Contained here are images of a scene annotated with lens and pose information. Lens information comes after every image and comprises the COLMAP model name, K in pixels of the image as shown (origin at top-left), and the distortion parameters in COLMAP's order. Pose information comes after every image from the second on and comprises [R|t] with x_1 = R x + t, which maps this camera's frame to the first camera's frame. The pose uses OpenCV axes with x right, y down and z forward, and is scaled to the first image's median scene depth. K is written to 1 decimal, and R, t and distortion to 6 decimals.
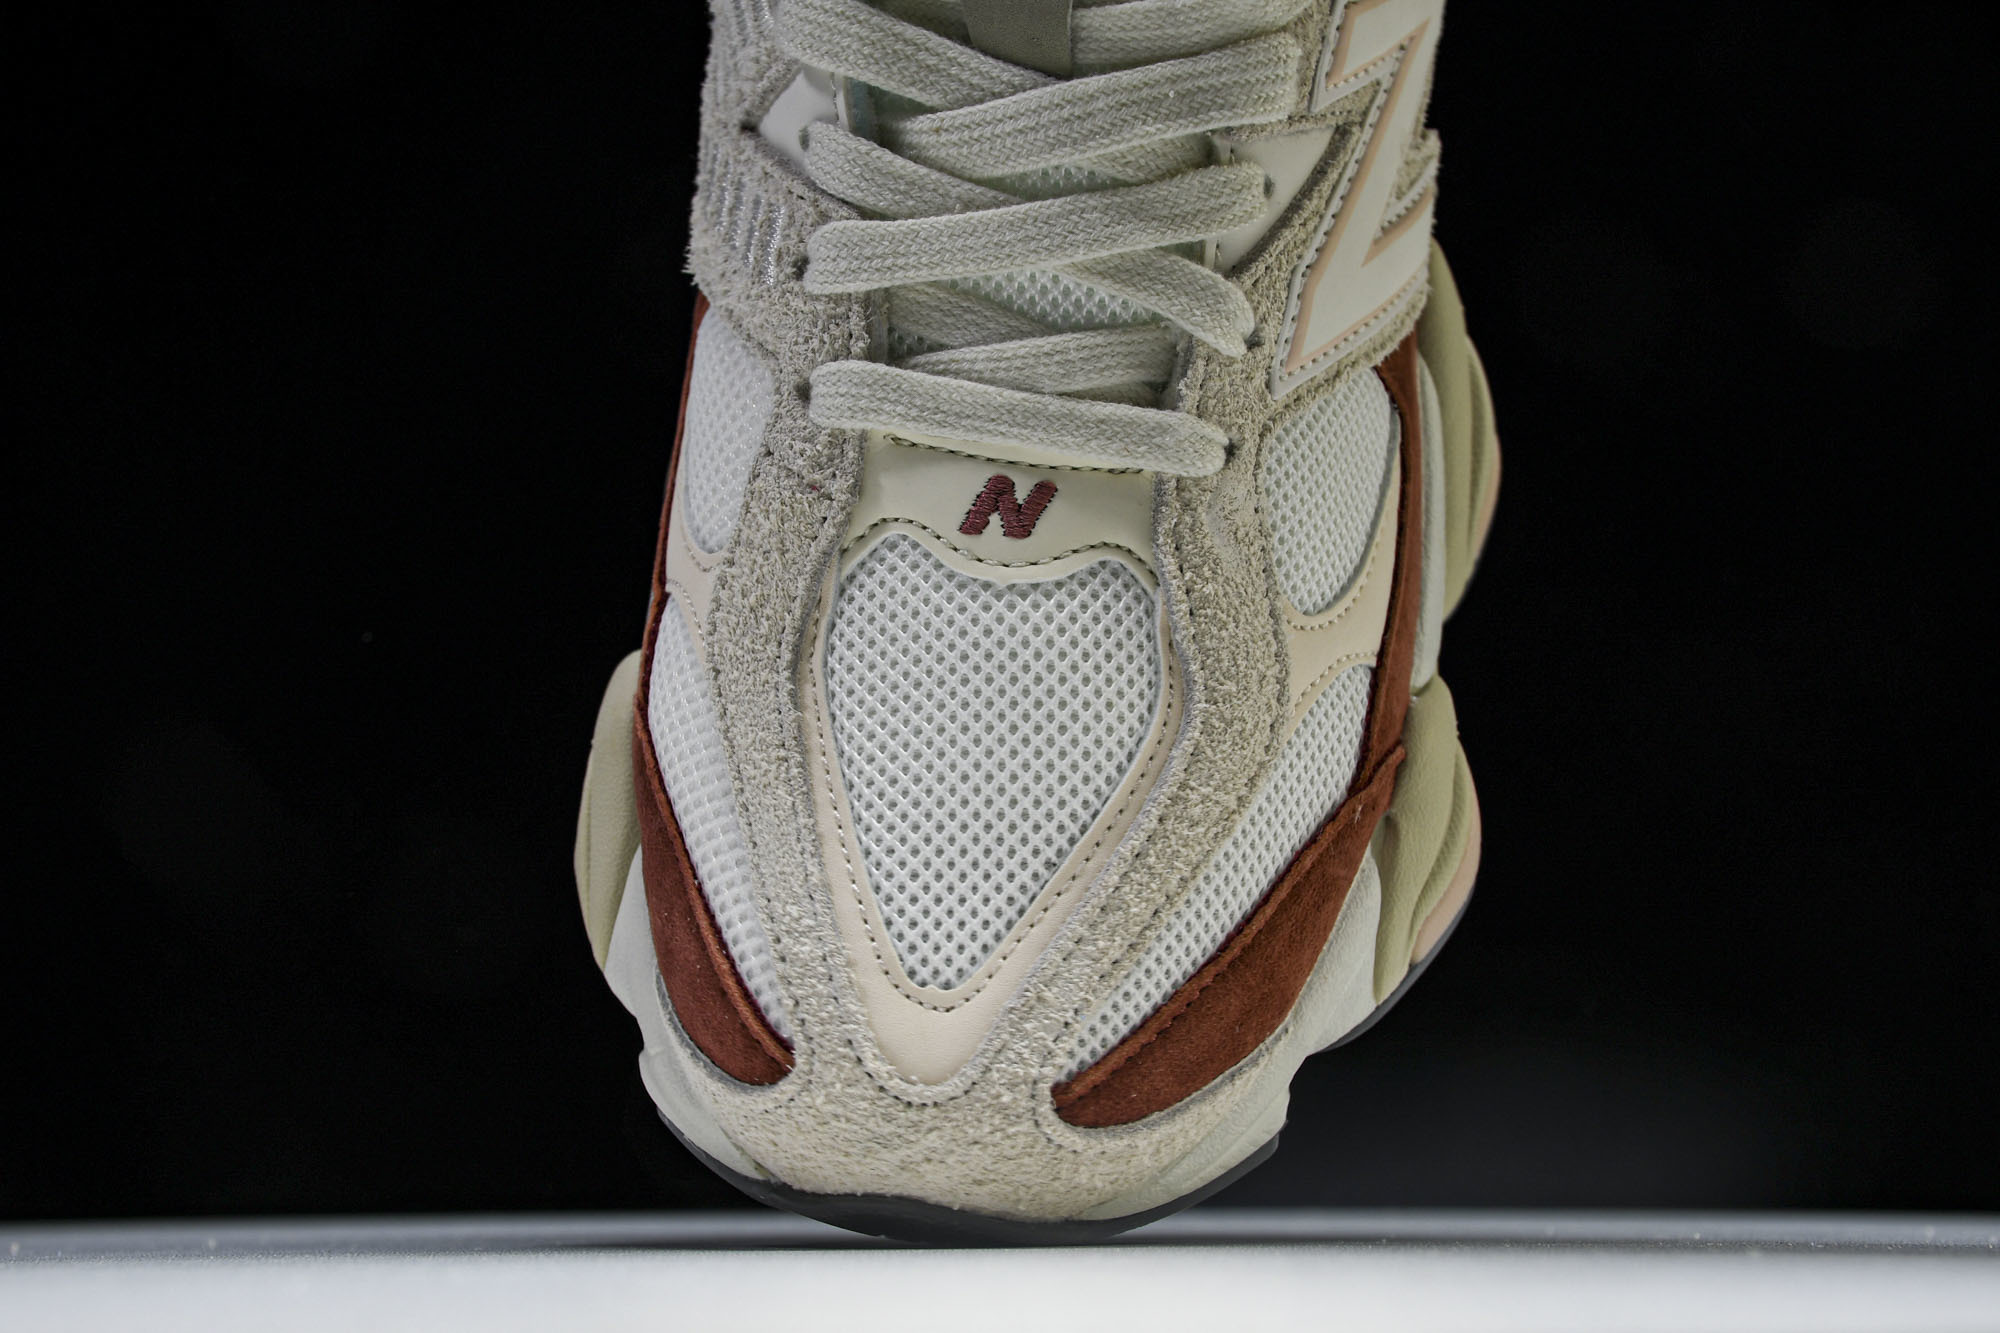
lens RADIAL K [[3210.8, 0, 1000.0], [0, 3210.8, 666.5], [0, 0, 1]] dist [0.151542, -0.017292]
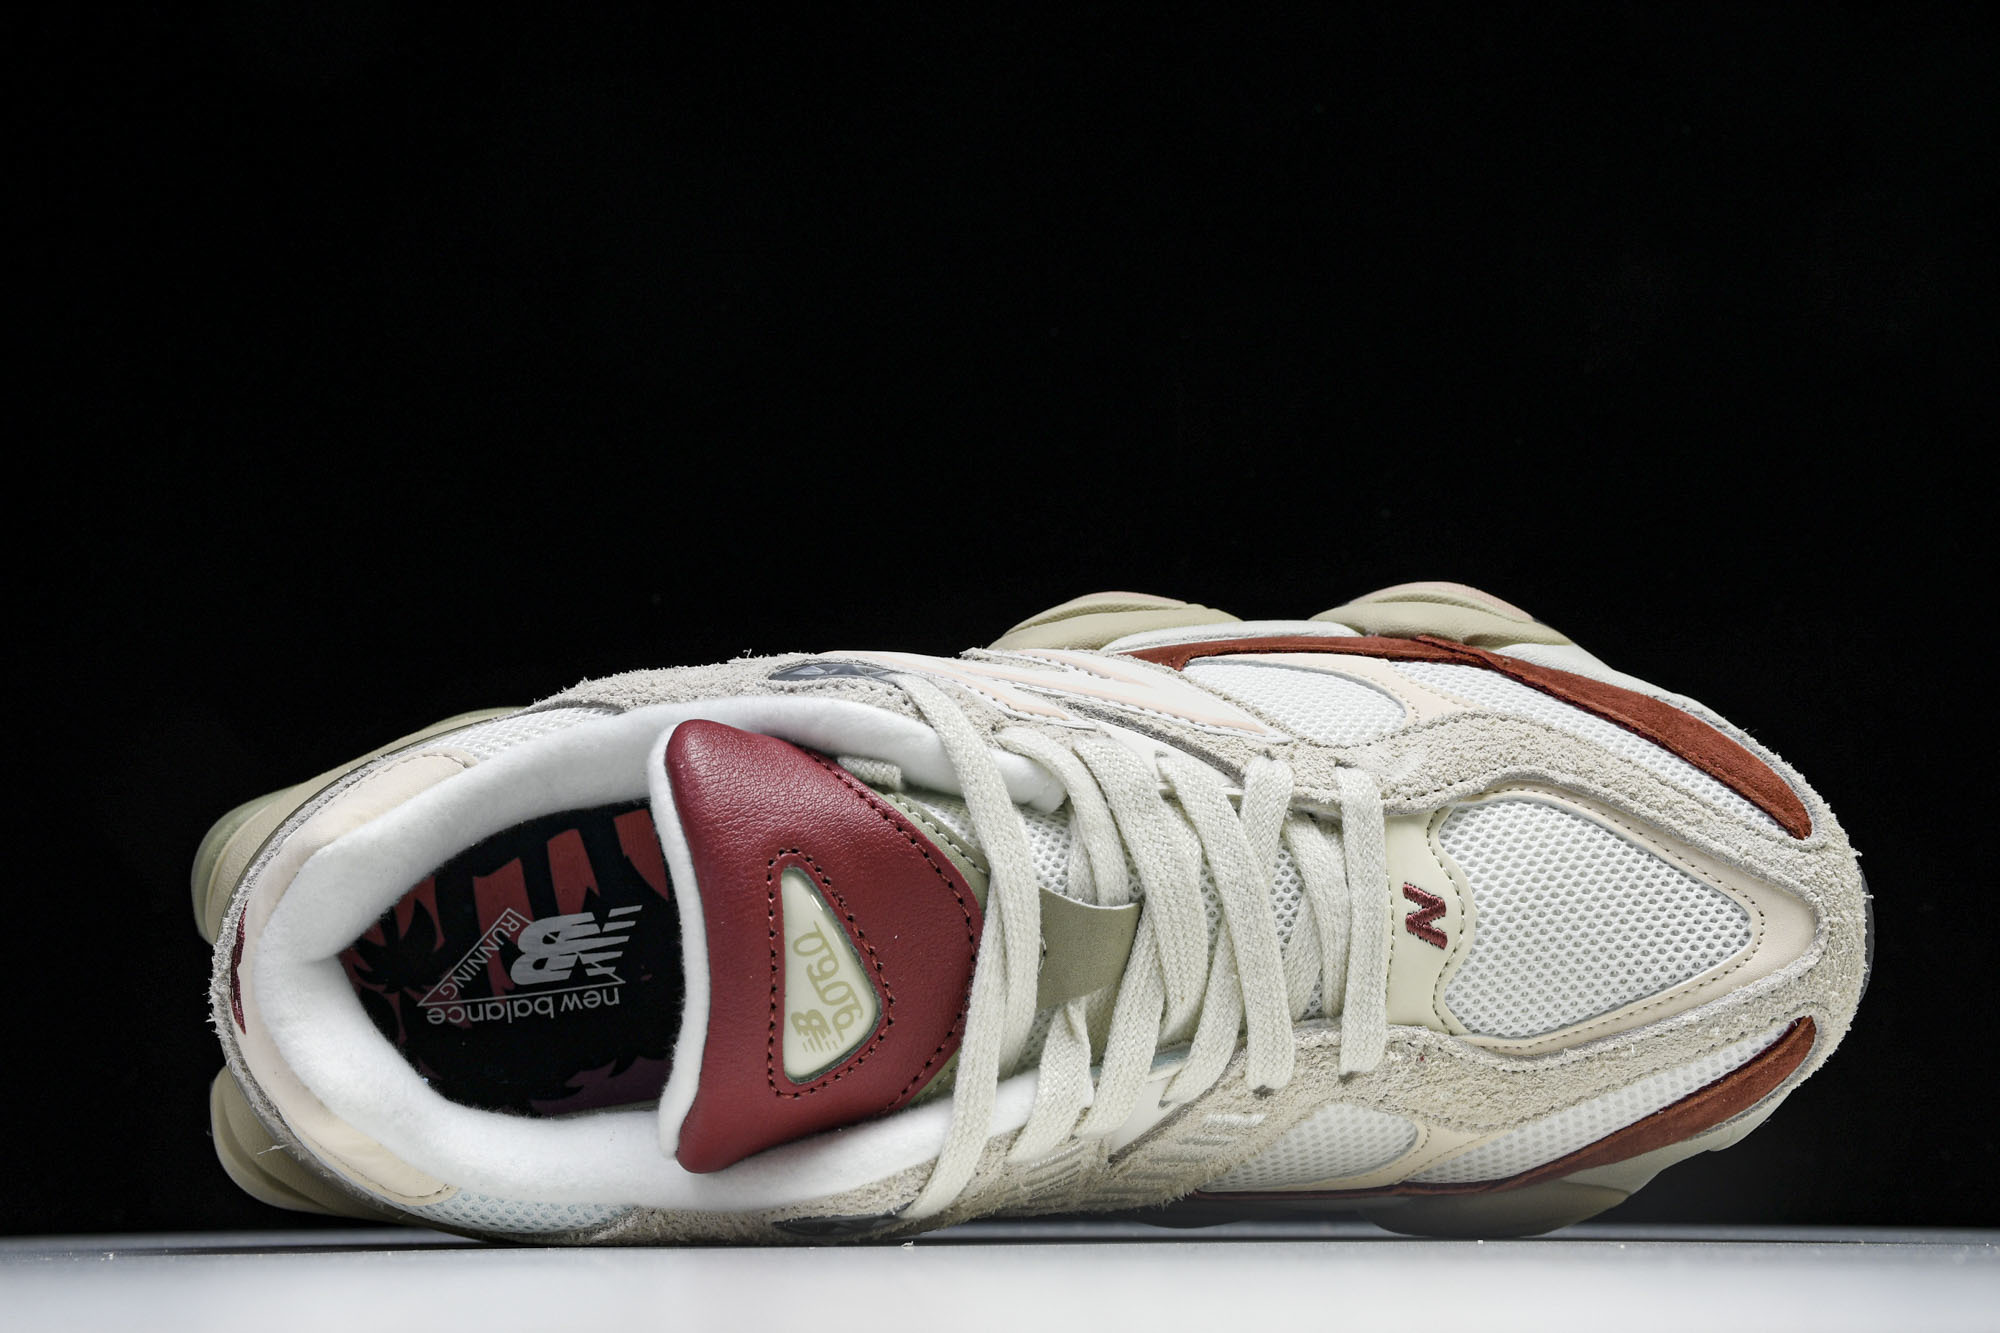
lens RADIAL K [[3210.8, 0, 1000.0], [0, 3210.8, 666.5], [0, 0, 1]] dist [0.151542, -0.017292]
pose [[-0.132491, -0.983689, 0.121665, -0.036763], [0.909734, -0.071956, 0.408909, -0.774174], [-0.393484, 0.164859, 0.904429, -0.210106]]
